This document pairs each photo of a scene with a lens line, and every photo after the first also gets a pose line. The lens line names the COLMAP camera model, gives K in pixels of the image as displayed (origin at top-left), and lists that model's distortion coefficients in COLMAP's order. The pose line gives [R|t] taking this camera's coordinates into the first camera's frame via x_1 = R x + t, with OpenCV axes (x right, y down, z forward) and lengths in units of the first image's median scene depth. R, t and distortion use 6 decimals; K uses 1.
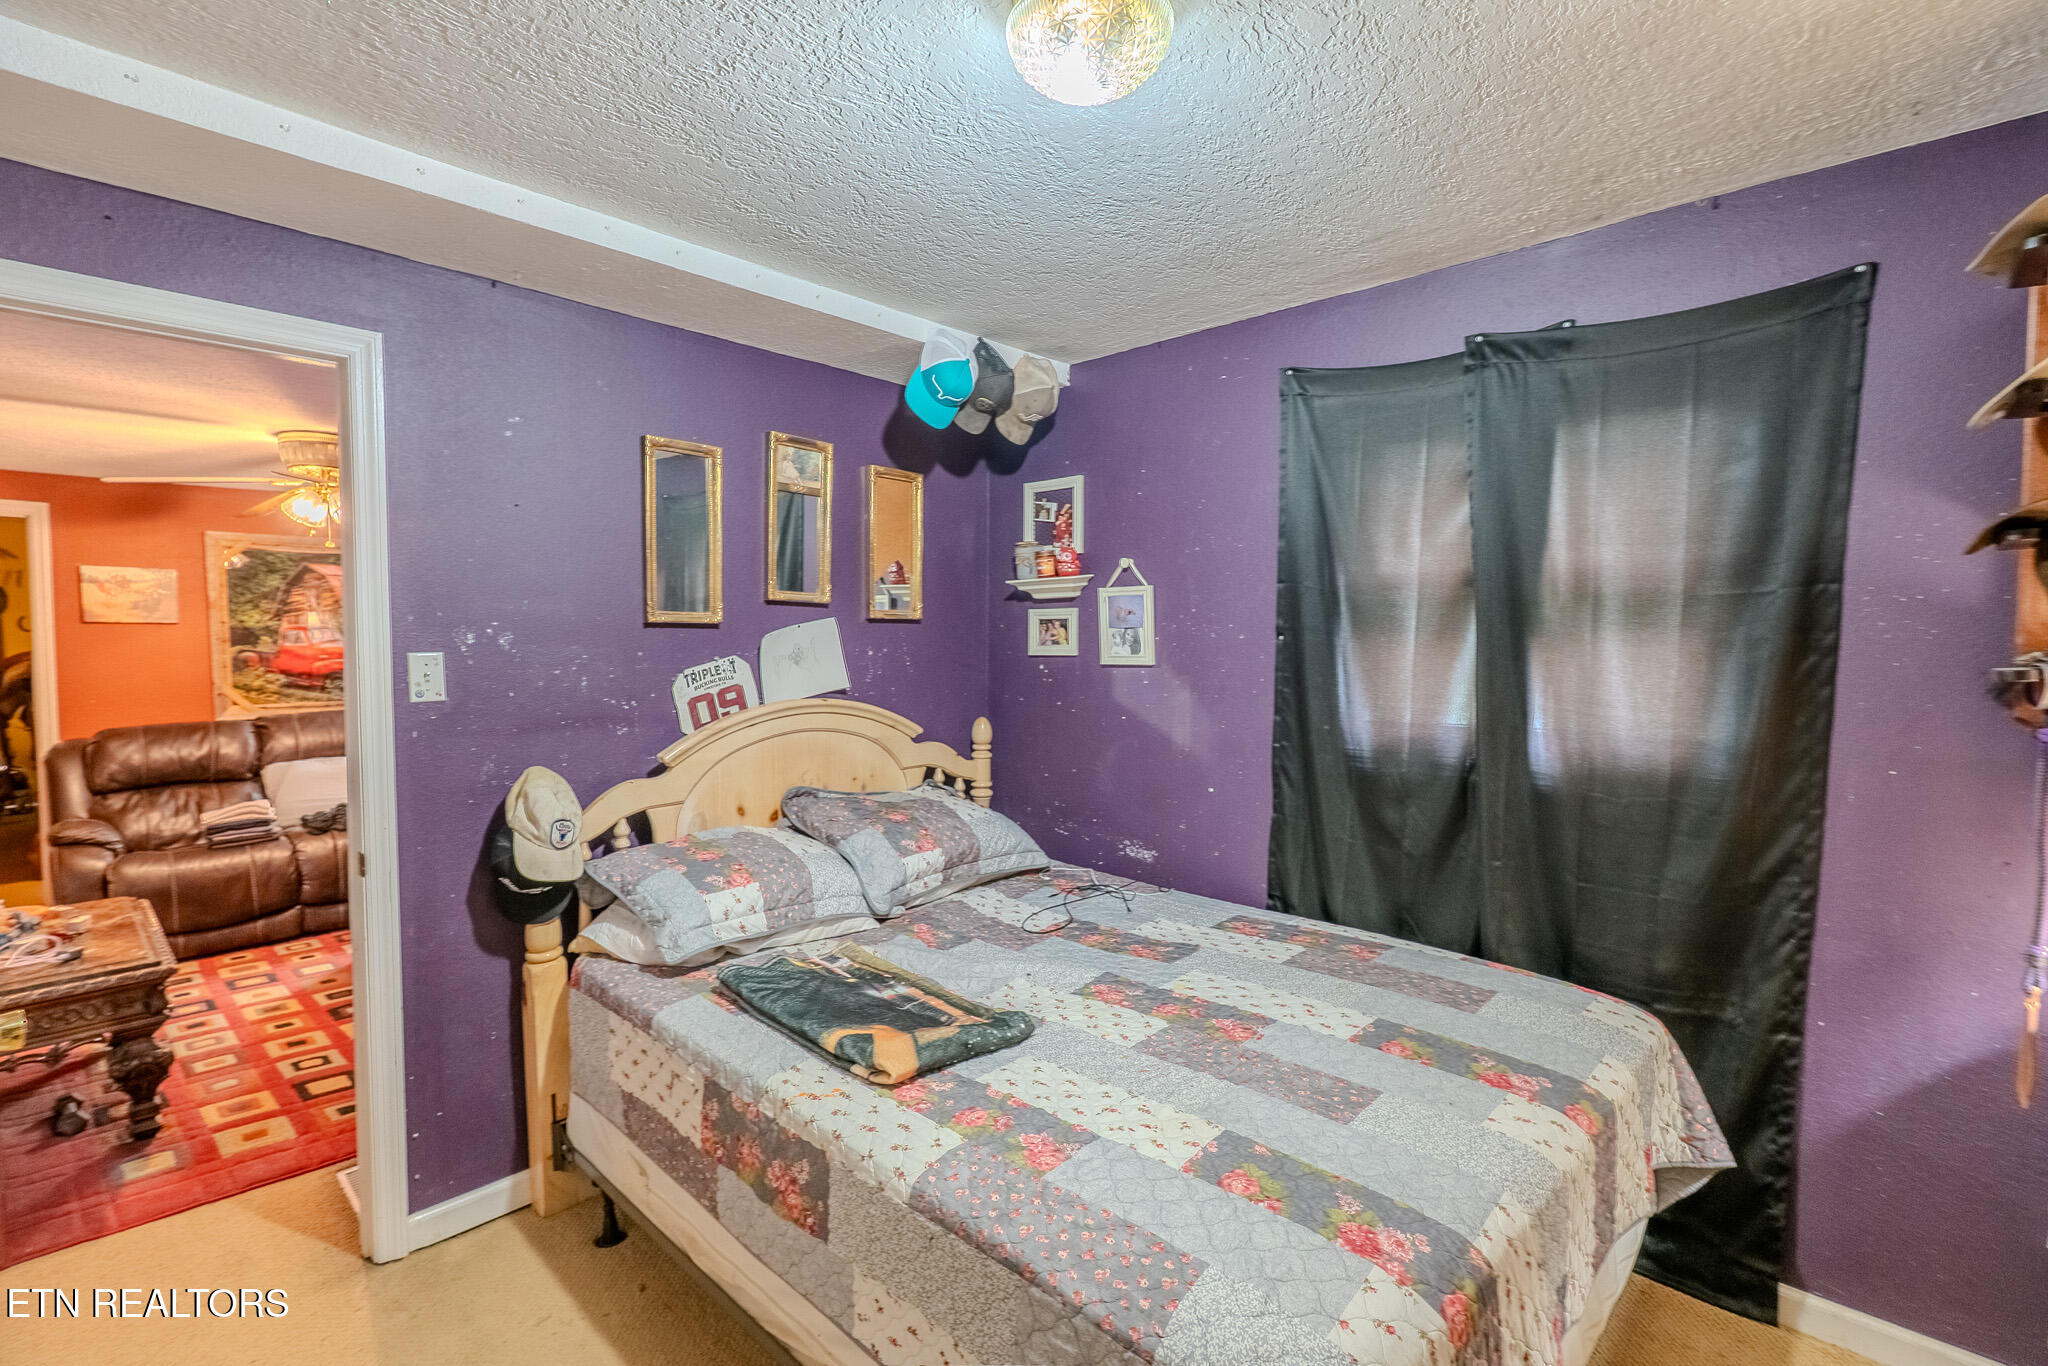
lens RADIAL K [[933.2, 0, 1014.4], [0, 933.2, 685.5], [0, 0, 1]] dist [-0.005741, -0.000160]
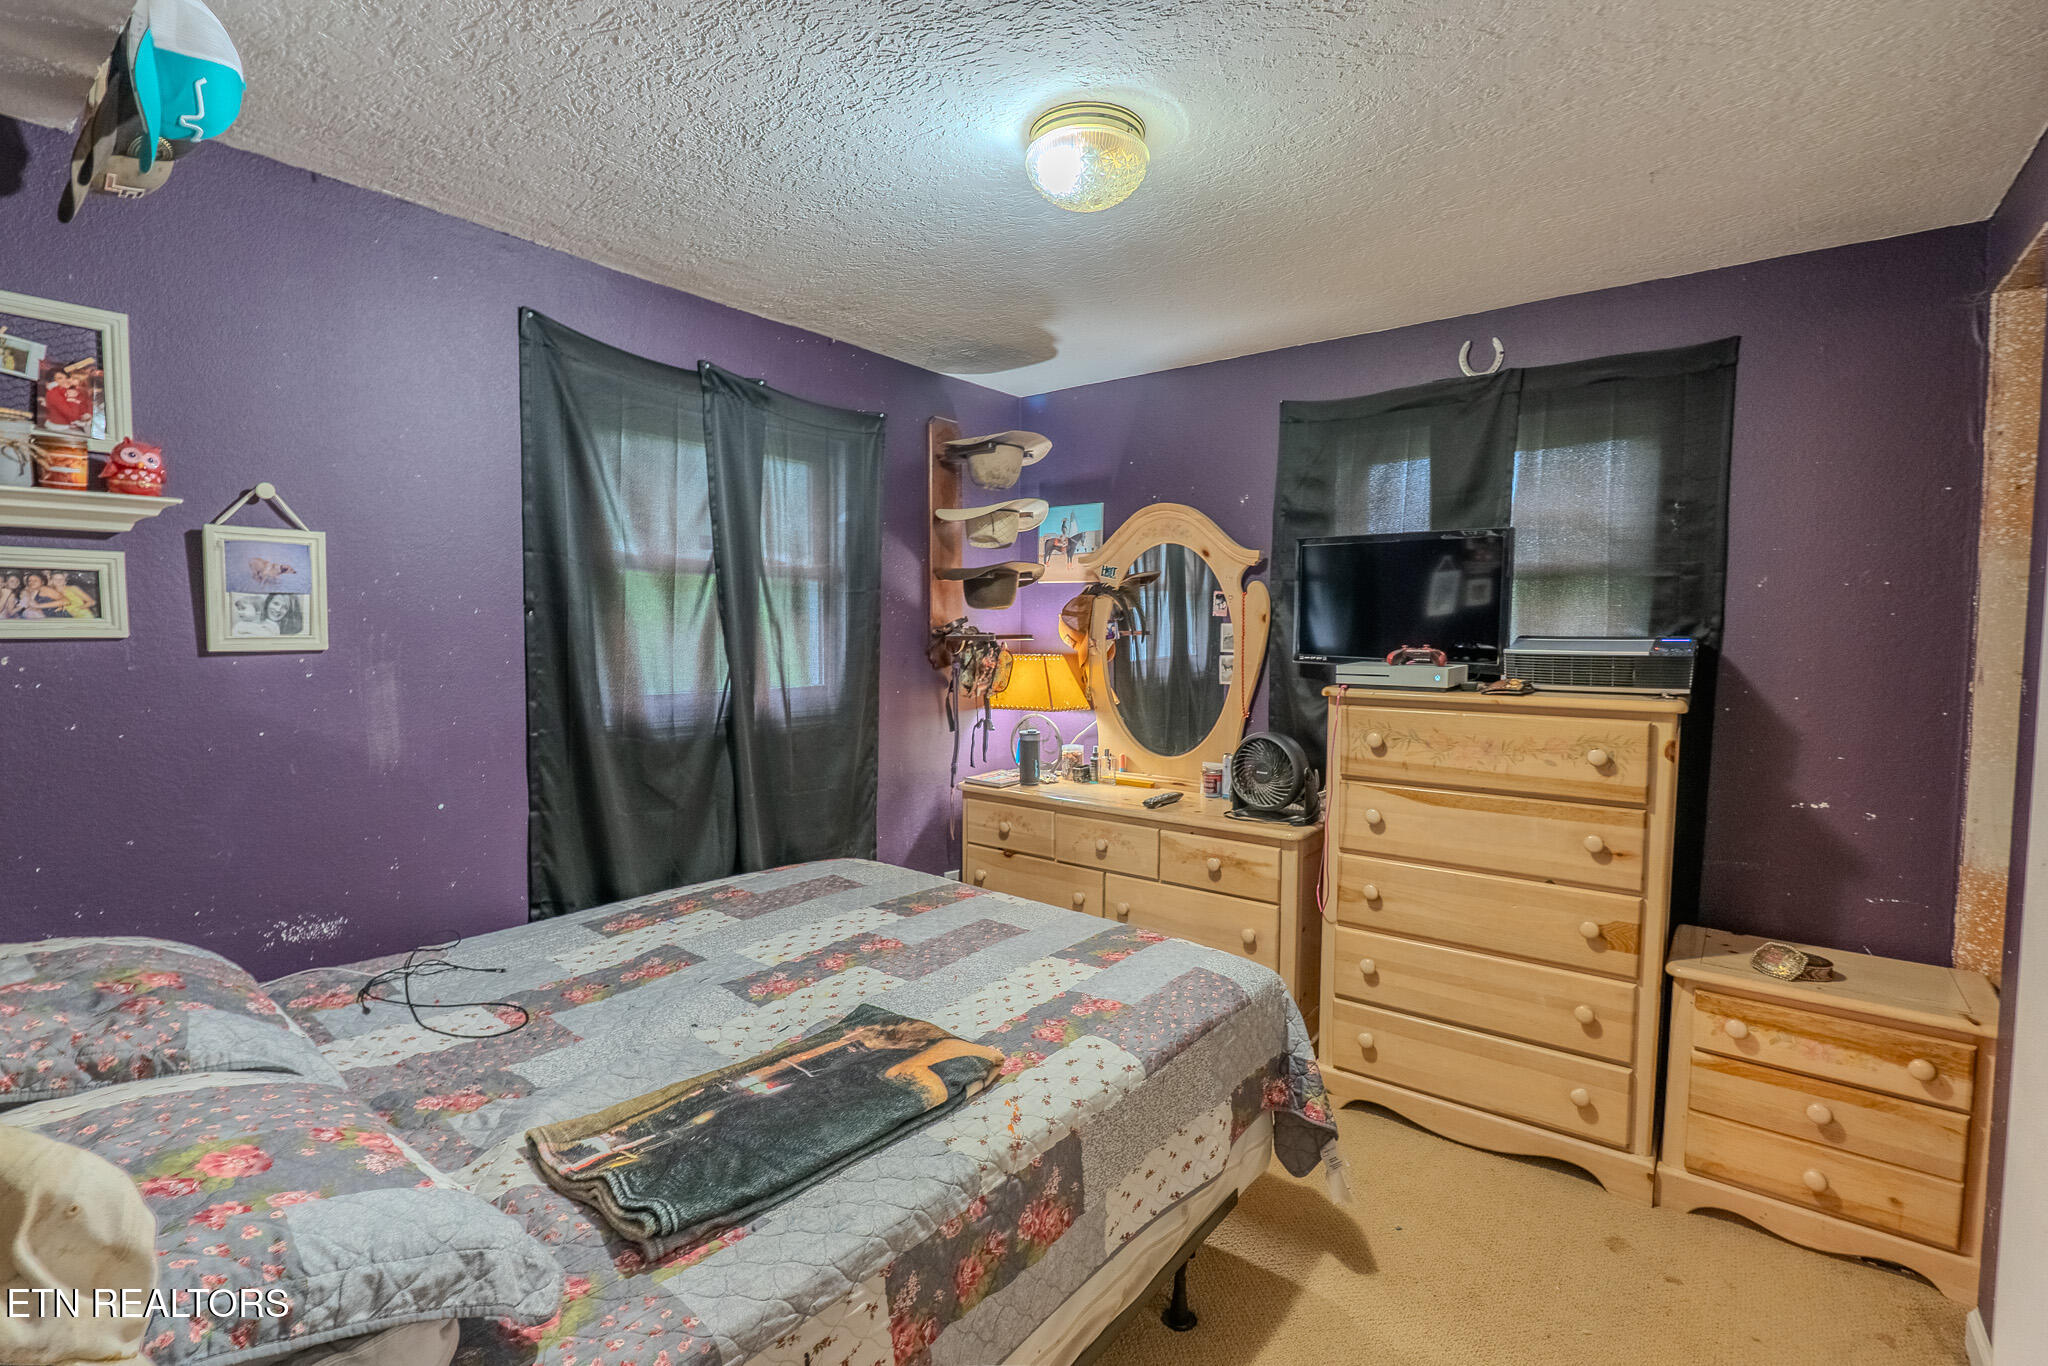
lens RADIAL K [[933.2, 0, 1014.4], [0, 933.2, 685.5], [0, 0, 1]] dist [-0.005741, -0.000160]
pose [[-0.085746, -0.062659, 0.994345, -0.751371], [0.040288, 0.996986, 0.066300, -0.026913], [-0.995502, 0.045745, -0.082963, 0.729719]]
